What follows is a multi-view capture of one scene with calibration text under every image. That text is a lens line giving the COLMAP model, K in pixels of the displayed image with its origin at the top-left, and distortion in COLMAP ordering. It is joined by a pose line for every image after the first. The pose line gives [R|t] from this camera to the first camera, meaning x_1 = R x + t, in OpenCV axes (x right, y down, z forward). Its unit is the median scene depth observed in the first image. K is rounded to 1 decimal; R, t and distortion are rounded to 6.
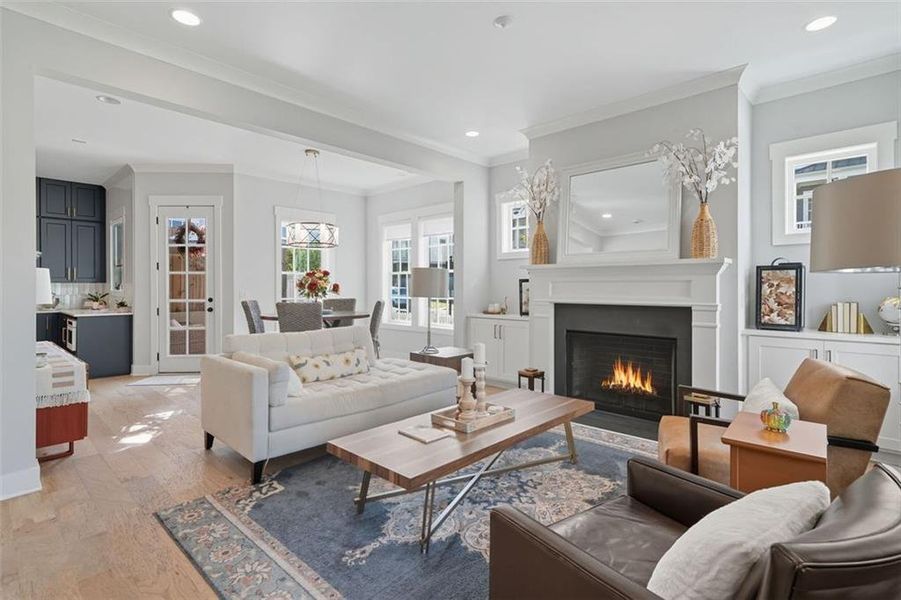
lens RADIAL K [[459.2, 0, 447.1], [0, 459.2, 284.1], [0, 0, 1]] dist [0.004716, -0.000203]
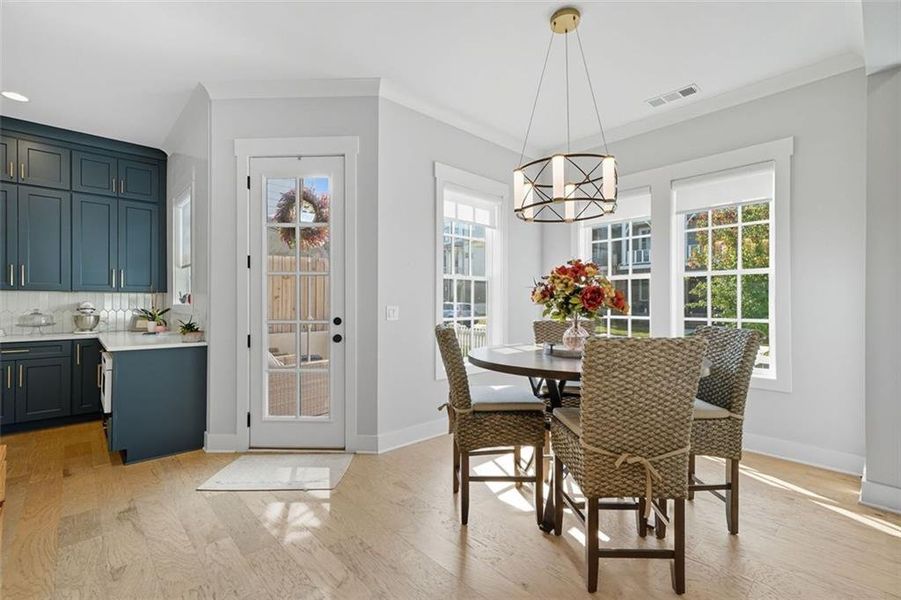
lens RADIAL K [[459.2, 0, 460.4], [0, 459.2, 303.8], [0, 0, 1]] dist [0.004716, -0.000203]
pose [[0.996783, 0.005295, -0.079972, -0.314960], [-0.005133, 0.999984, 0.002232, 0.011353], [0.079983, -0.001814, 0.996795, 0.441583]]
